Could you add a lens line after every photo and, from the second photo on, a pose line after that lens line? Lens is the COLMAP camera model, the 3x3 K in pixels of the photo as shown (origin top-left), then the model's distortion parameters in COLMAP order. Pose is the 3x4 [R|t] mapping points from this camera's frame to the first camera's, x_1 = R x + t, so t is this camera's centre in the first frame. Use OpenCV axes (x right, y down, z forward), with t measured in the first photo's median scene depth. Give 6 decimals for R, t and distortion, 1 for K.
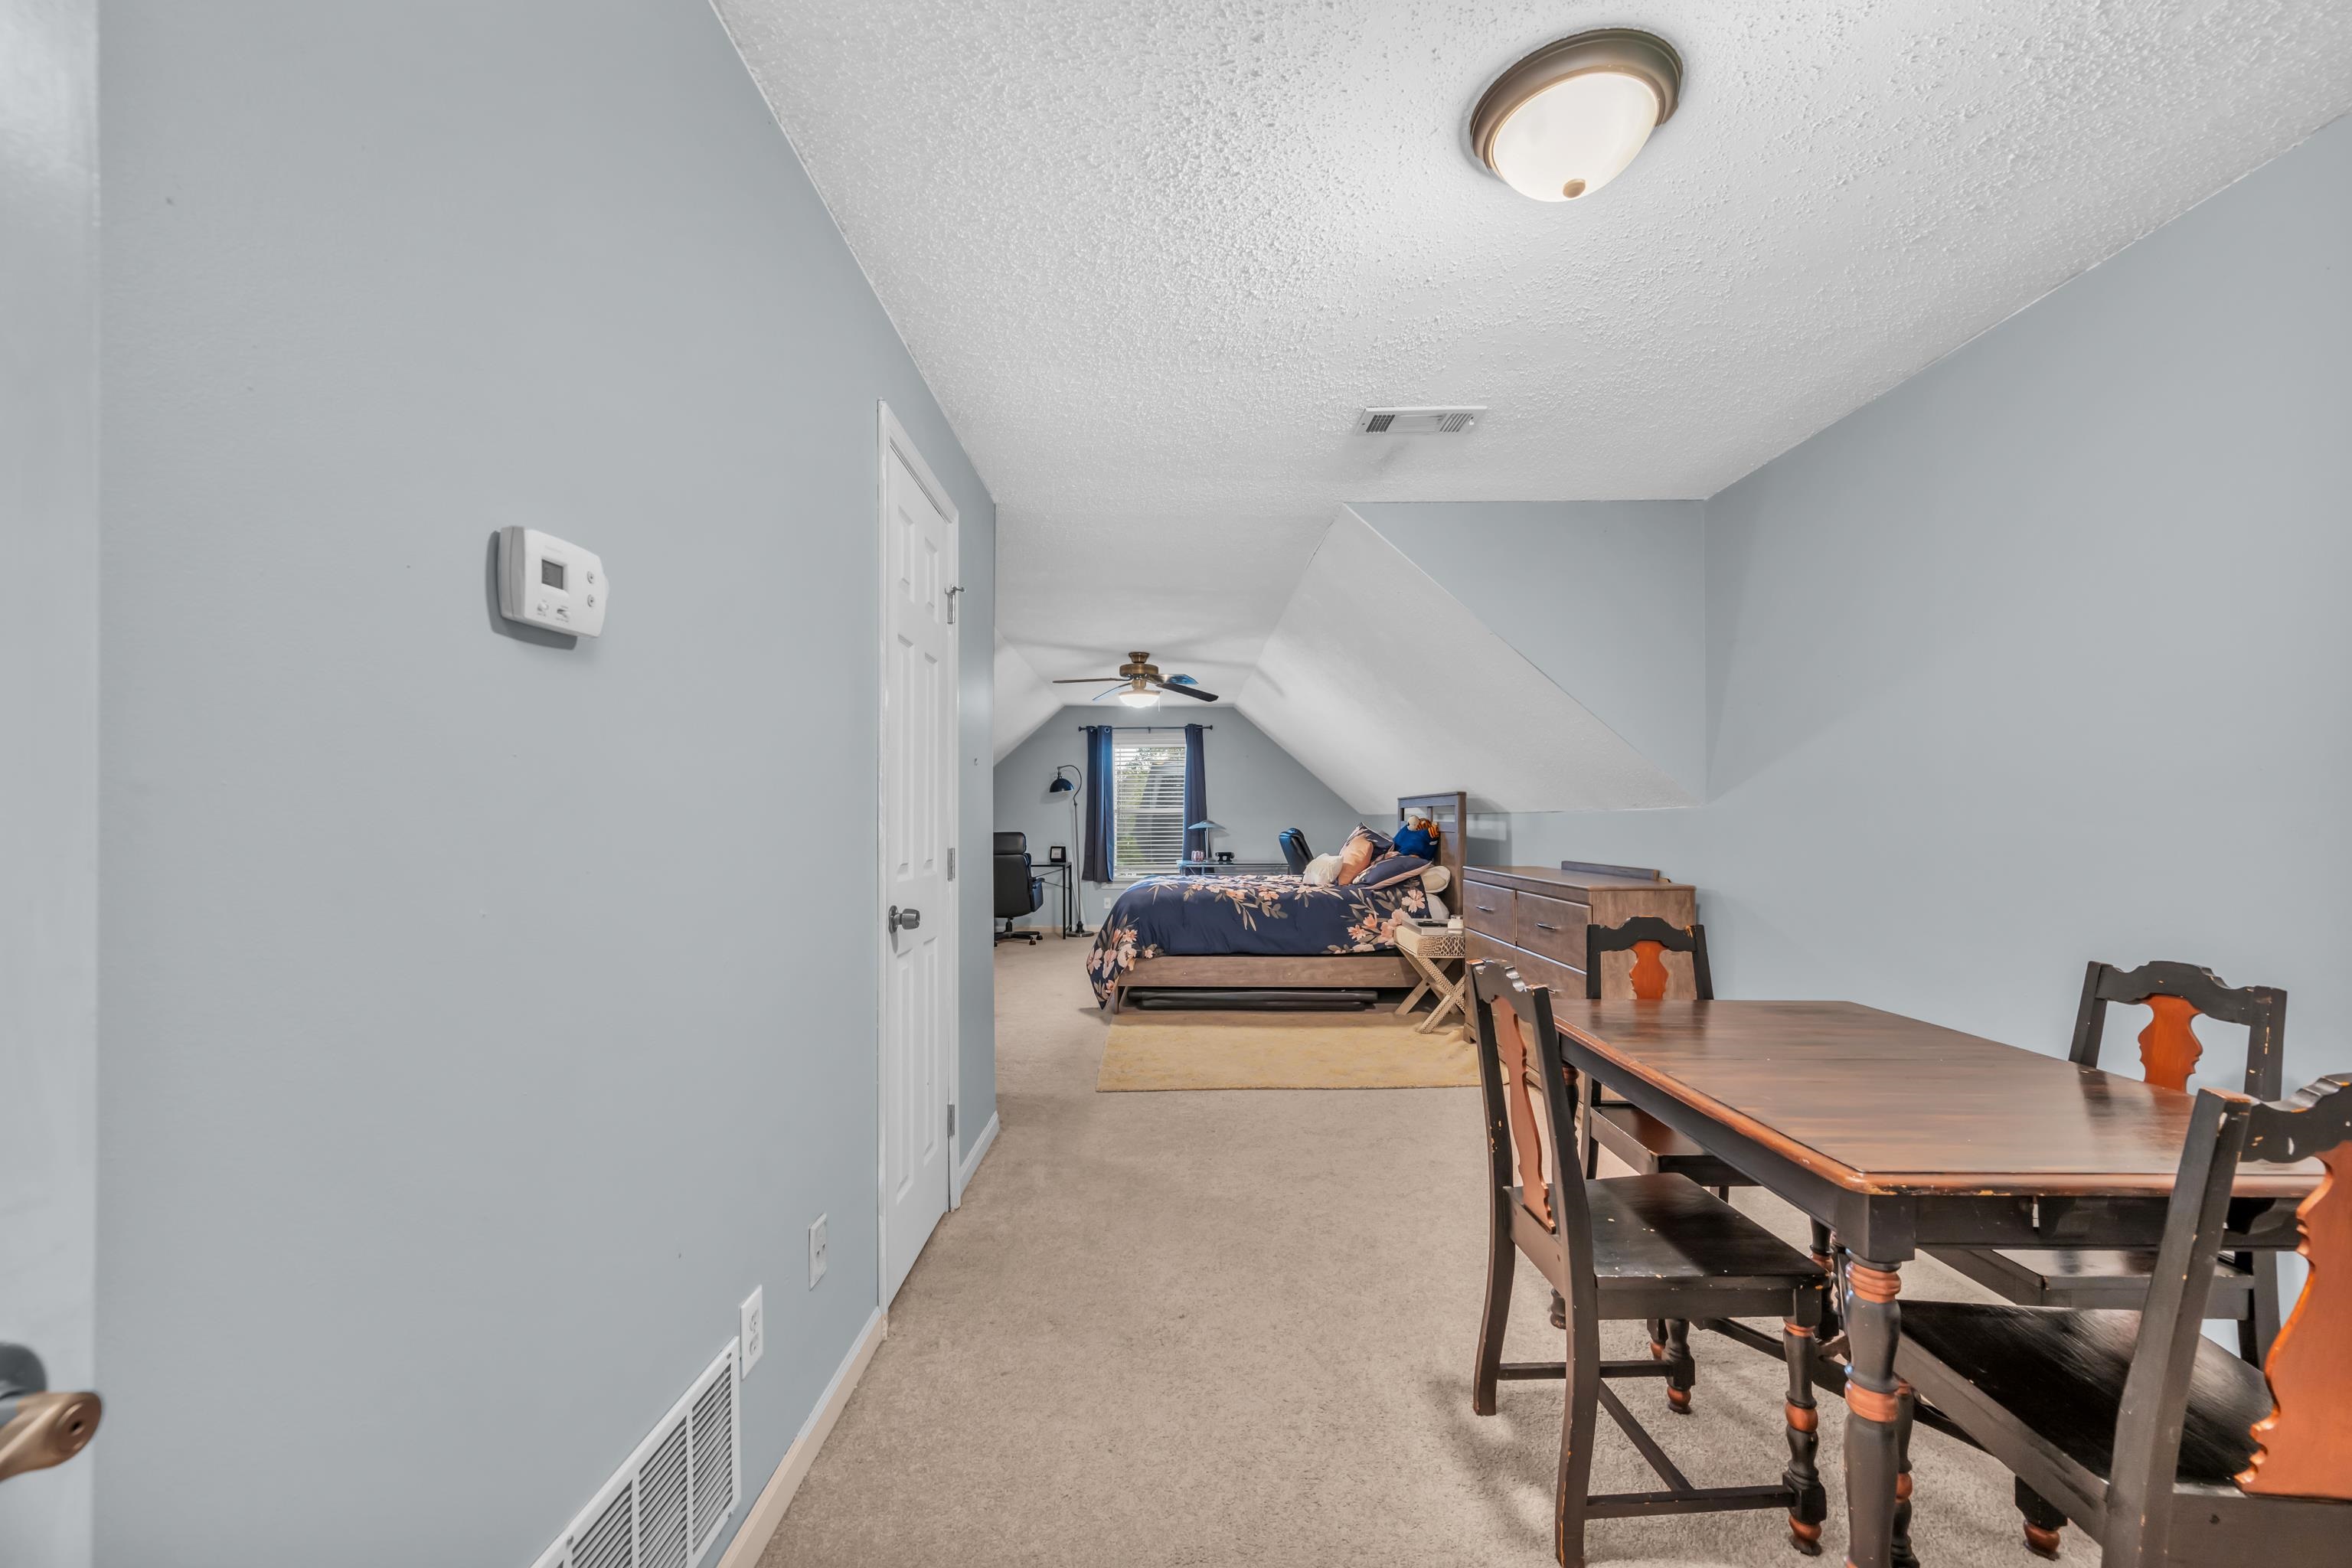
lens RADIAL K [[1045.2, 0, 1176.0], [0, 1045.2, 784.0], [0, 0, 1]] dist [0.000627, 0.000031]
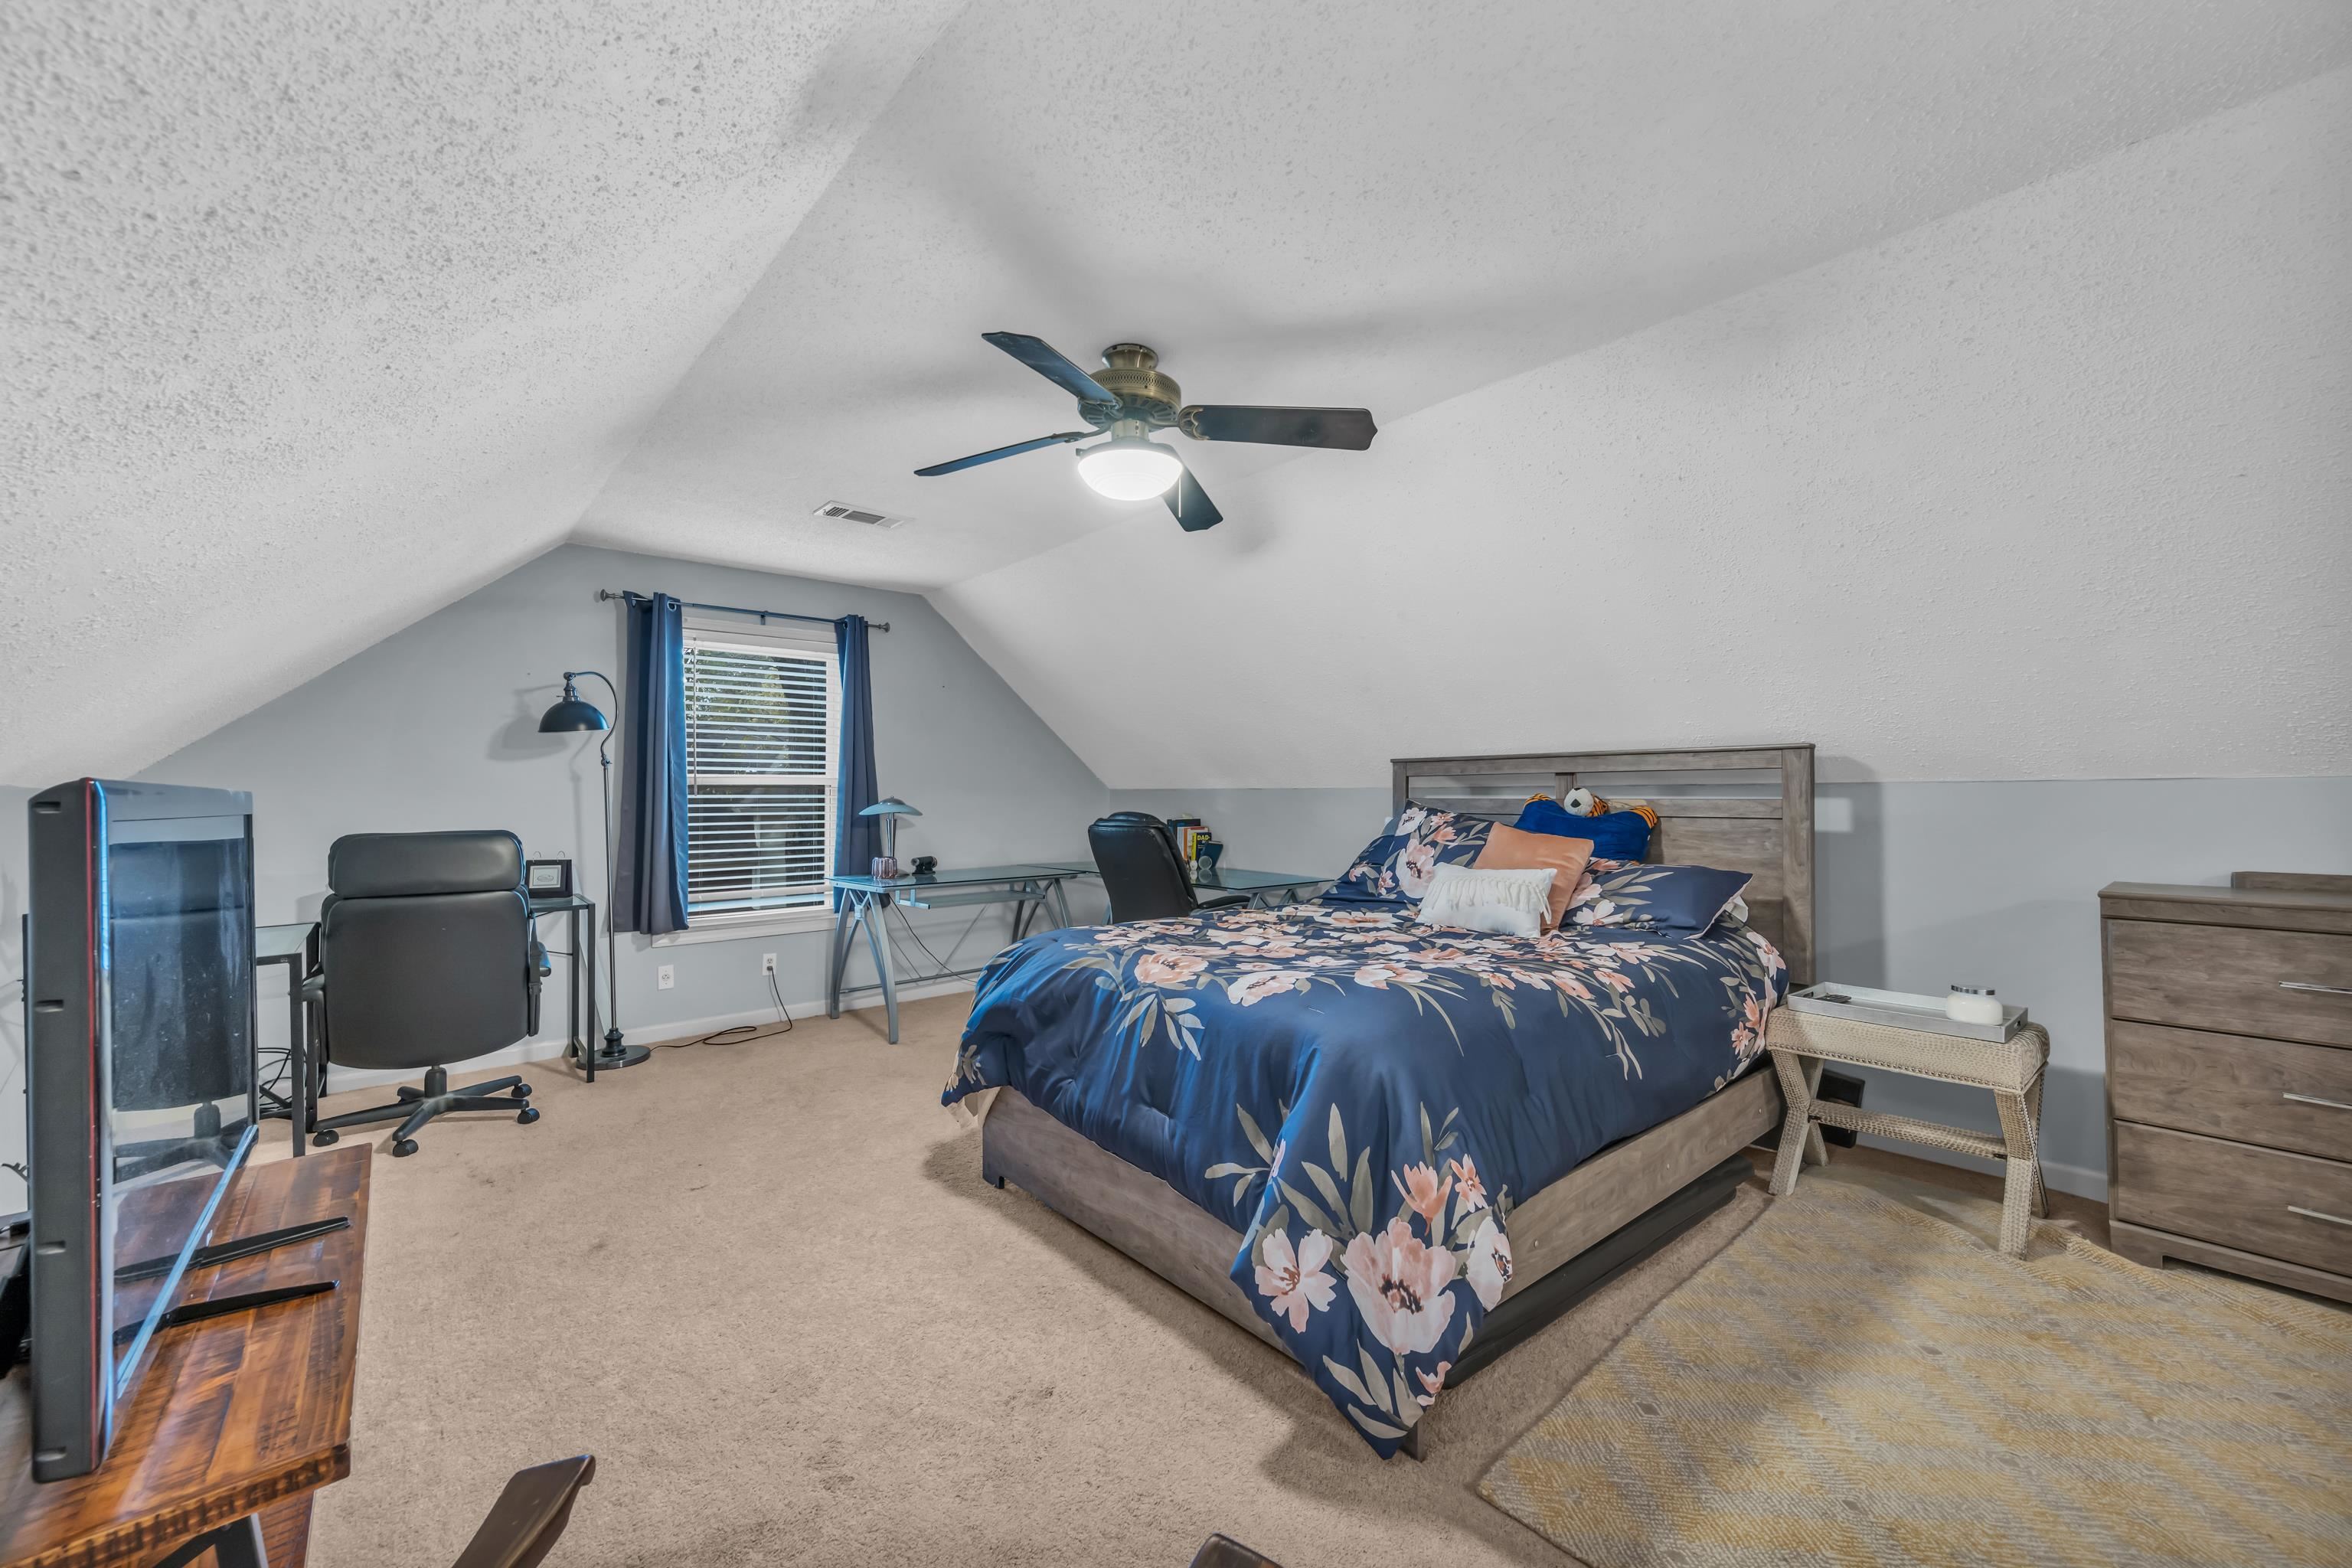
lens RADIAL K [[925.7, 0, 1183.1], [0, 925.7, 790.1], [0, 0, 1]] dist [-0.000865, -0.000099]
pose [[0.733787, 0.006342, 0.679350, -0.180524], [-0.021537, 0.999671, 0.013931, 0.020319], [-0.679038, -0.024854, 0.733682, 0.550135]]
